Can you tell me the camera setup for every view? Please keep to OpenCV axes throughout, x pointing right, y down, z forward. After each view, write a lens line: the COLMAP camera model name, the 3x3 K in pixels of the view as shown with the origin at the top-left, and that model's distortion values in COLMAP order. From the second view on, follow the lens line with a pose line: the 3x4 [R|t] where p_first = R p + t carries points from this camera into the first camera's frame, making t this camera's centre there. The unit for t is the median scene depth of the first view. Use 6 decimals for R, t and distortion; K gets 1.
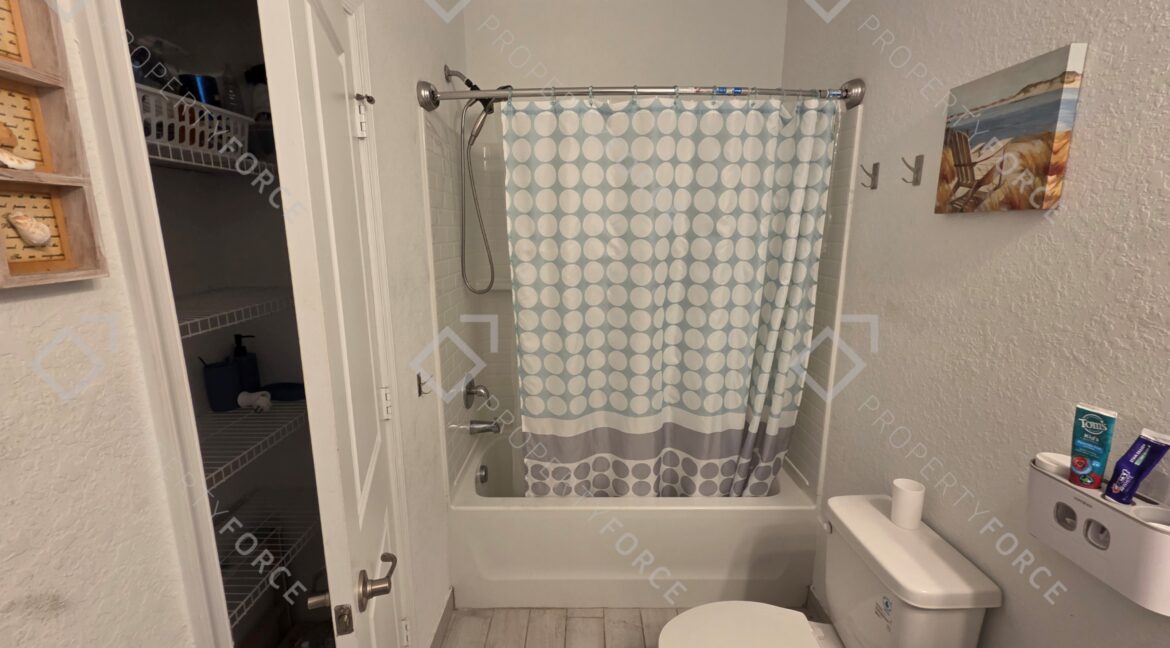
lens RADIAL K [[479.5, 0, 585.0], [0, 479.5, 324.0], [0, 0, 1]] dist [-0.001895, -0.000270]
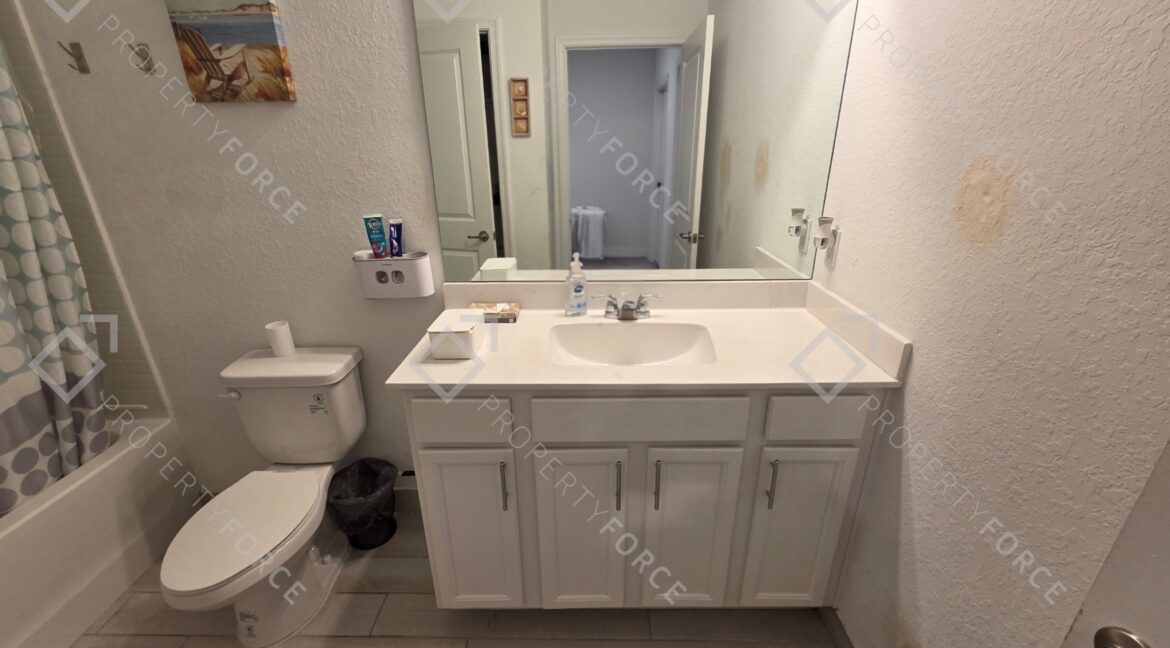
lens RADIAL K [[479.5, 0, 585.0], [0, 479.5, 324.0], [0, 0, 1]] dist [-0.001895, -0.000270]
pose [[0.014617, -0.363369, 0.931531, -0.615301], [0.209041, 0.912154, 0.352530, 0.058165], [-0.977798, 0.189575, 0.089292, 0.072883]]
